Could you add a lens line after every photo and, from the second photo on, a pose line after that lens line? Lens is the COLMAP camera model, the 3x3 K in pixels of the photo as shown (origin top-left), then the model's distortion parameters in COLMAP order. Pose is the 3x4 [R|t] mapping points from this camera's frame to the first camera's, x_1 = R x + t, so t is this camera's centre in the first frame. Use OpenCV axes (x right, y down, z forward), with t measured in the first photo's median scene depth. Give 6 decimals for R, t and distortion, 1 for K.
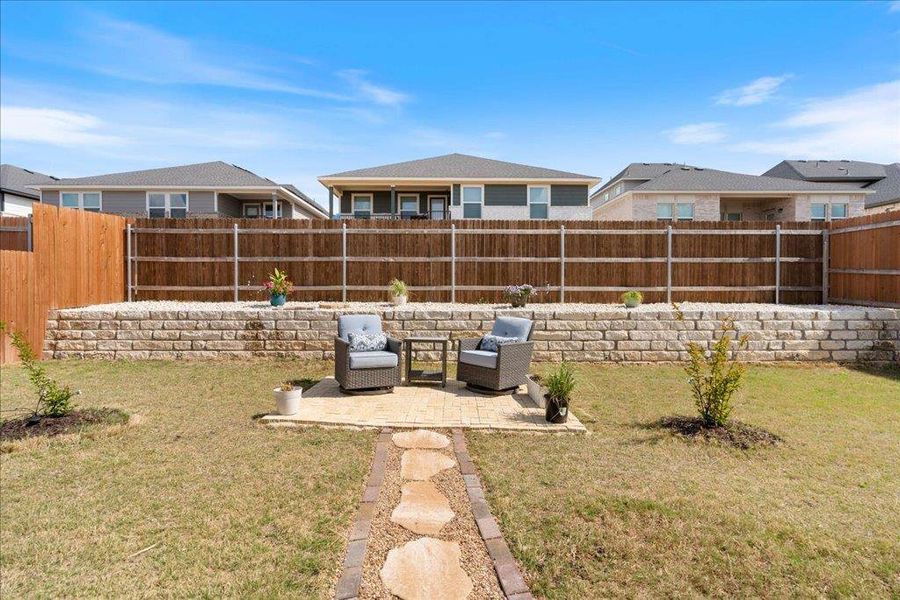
lens RADIAL K [[413.3, 0, 442.8], [0, 413.3, 291.9], [0, 0, 1]] dist [-0.000016, 0.000002]
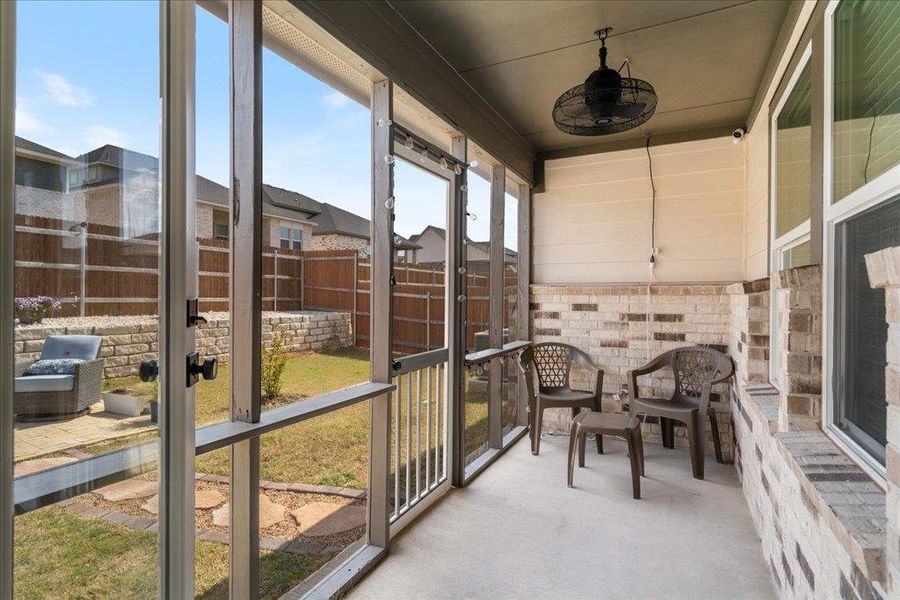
lens RADIAL K [[461.2, 0, 445.7], [0, 461.2, 290.0], [0, 0, 1]] dist [0.000865, 0.000743]
pose [[0.456605, 0.014778, 0.889547, -0.287313], [-0.001659, 0.999874, -0.015759, -0.019008], [-0.889668, 0.005720, 0.456573, -0.165334]]
